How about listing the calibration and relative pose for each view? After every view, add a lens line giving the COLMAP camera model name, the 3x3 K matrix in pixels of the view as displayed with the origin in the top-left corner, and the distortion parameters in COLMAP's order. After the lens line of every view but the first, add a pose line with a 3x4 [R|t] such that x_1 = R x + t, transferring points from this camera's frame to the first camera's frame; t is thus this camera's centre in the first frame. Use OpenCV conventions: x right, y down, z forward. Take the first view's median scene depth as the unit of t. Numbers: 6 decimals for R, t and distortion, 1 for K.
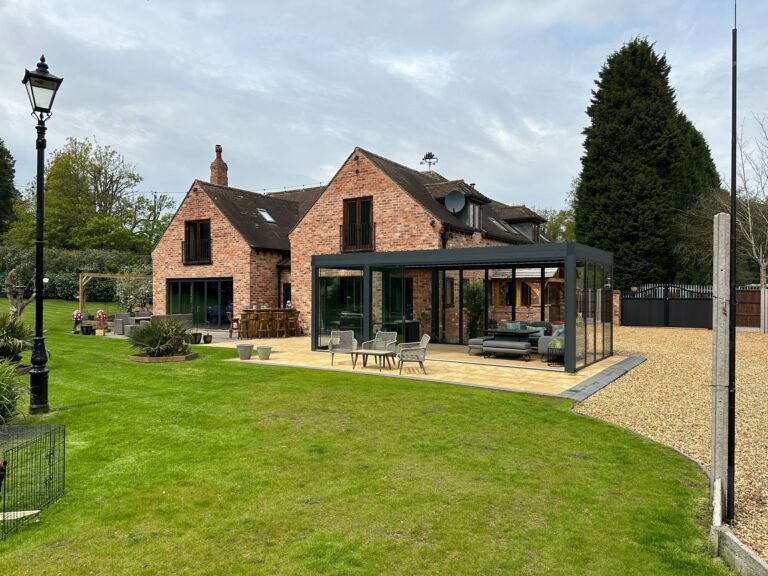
lens RADIAL K [[527.2, 0, 384.0], [0, 527.2, 288.0], [0, 0, 1]] dist [0.042433, -0.000379]
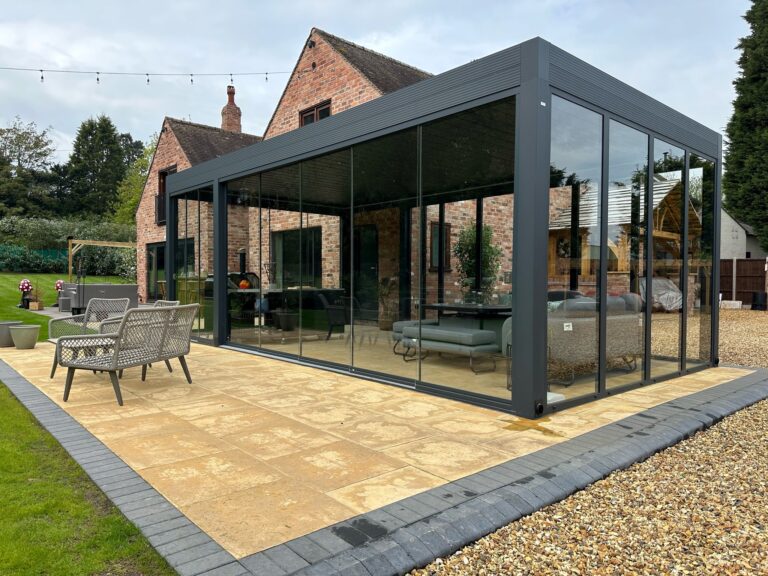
lens RADIAL K [[536.1, 0, 384.0], [0, 536.1, 288.0], [0, 0, 1]] dist [0.003458, 0.001776]
pose [[0.969138, 0.007621, -0.246400, 0.152559], [-0.001563, 0.999692, 0.024773, 0.029544], [0.246513, -0.023623, 0.968852, 0.282692]]
